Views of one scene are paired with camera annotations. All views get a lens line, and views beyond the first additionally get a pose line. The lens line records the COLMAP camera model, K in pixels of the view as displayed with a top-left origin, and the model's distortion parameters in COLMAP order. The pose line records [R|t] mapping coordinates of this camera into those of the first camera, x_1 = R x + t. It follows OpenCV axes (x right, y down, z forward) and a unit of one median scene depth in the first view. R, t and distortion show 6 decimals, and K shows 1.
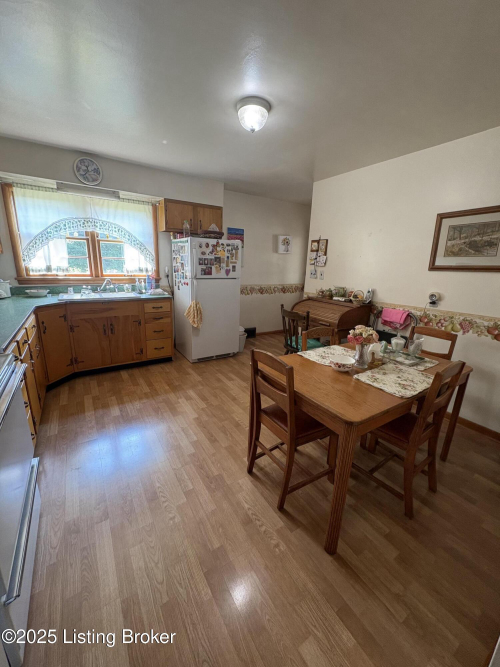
lens RADIAL K [[267.5, 0, 250.4], [0, 267.5, 332.5], [0, 0, 1]] dist [-0.001303, -0.000256]
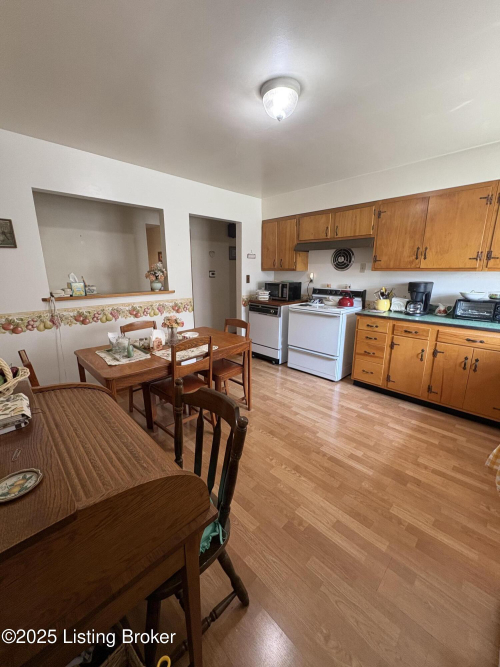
lens RADIAL K [[267.5, 0, 250.9], [0, 267.5, 332.1], [0, 0, 1]] dist [-0.001303, -0.000256]
pose [[-0.977996, 0.011166, -0.208326, 0.179175], [-0.087151, 0.885398, 0.456591, -0.337686], [0.189550, 0.464700, -0.864942, 1.297969]]
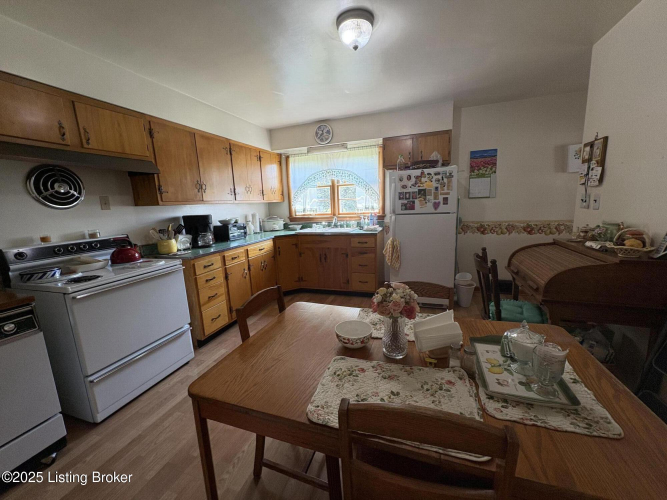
lens RADIAL K [[267.5, 0, 332.2], [0, 267.5, 247.9], [0, 0, 1]] dist [-0.001303, -0.000256]
pose [[0.615098, 0.071184, -0.785231, 0.450409], [-0.136482, 0.990495, -0.017120, -0.043032], [0.776549, 0.117700, 0.618966, 0.293536]]
